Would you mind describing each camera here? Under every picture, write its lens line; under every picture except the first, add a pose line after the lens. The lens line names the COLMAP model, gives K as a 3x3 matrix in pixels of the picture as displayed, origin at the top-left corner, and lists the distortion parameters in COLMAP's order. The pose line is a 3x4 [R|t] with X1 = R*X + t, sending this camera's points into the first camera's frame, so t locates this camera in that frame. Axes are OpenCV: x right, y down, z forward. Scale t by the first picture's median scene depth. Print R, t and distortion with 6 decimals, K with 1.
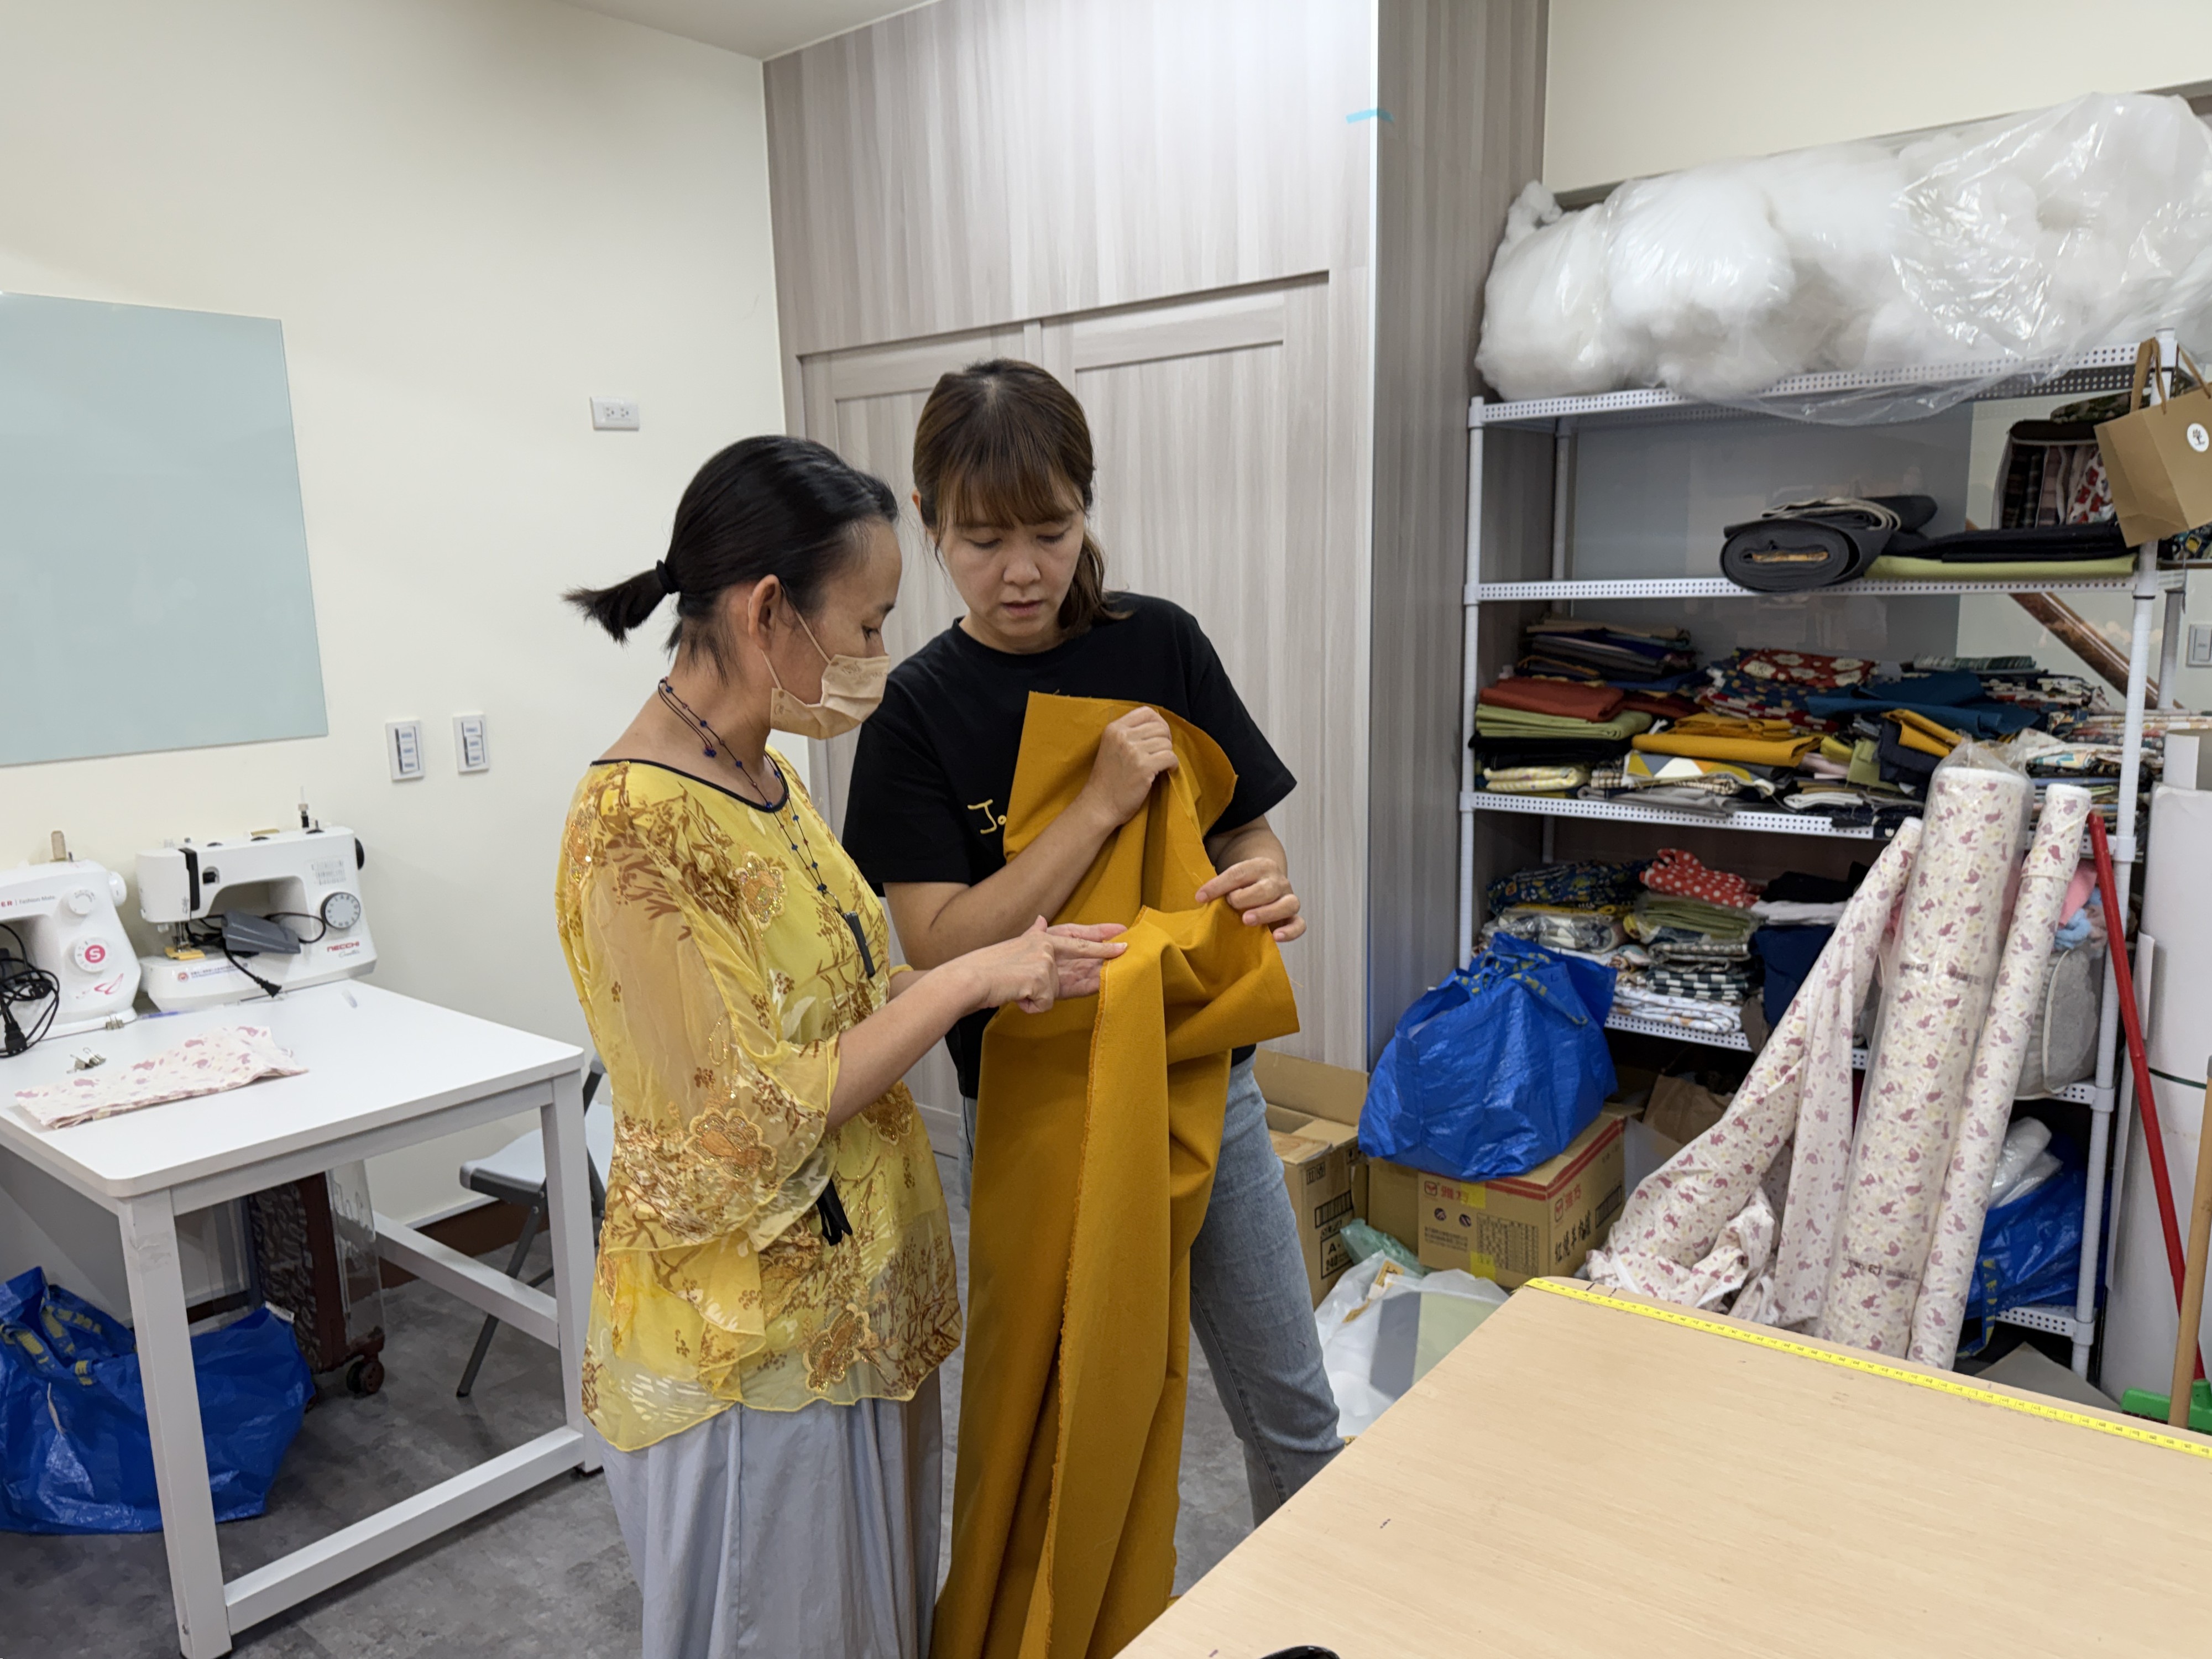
lens RADIAL K [[1460.8, 0, 1106.0], [0, 1460.8, 829.5], [0, 0, 1]] dist [-0.044845, -0.001030]
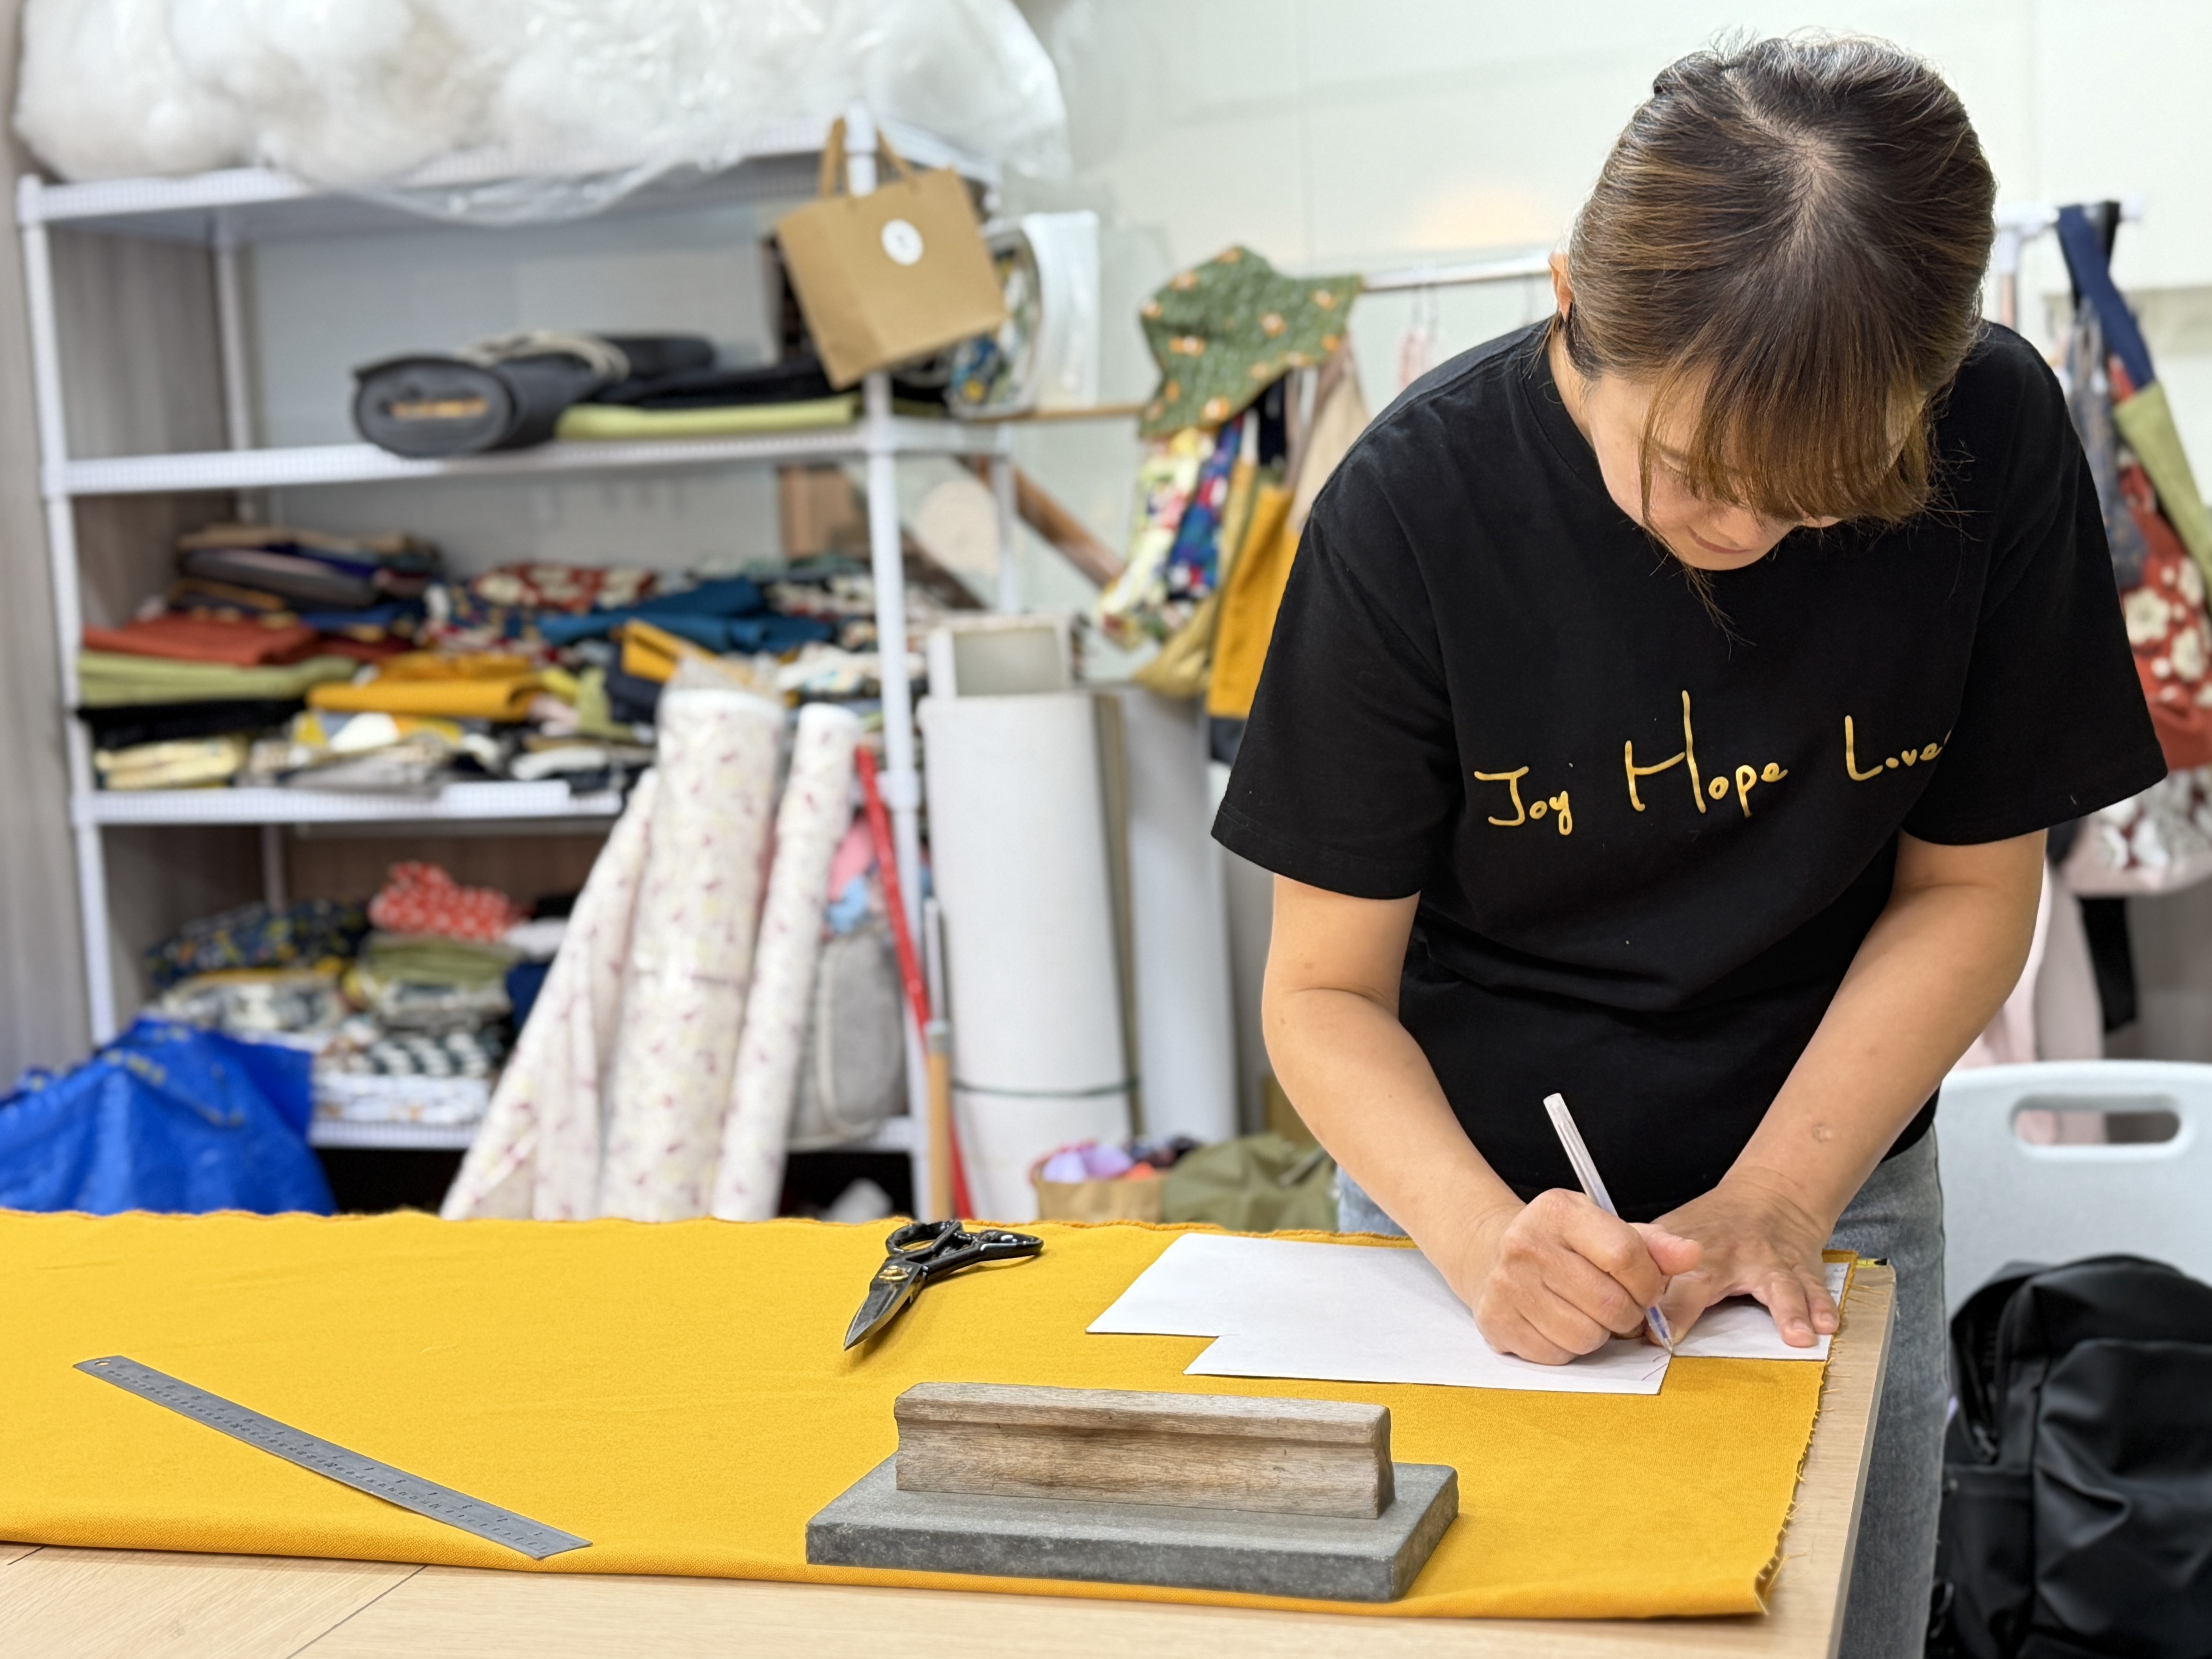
lens RADIAL K [[2722.3, 0, 1106.0], [0, 2722.3, 829.5], [0, 0, 1]] dist [-0.000522, -0.058103]
pose [[0.910818, -0.047802, 0.410032, 0.195884], [0.079512, 0.994989, -0.060625, 0.111179], [-0.405079, 0.087821, 0.910054, -0.293316]]
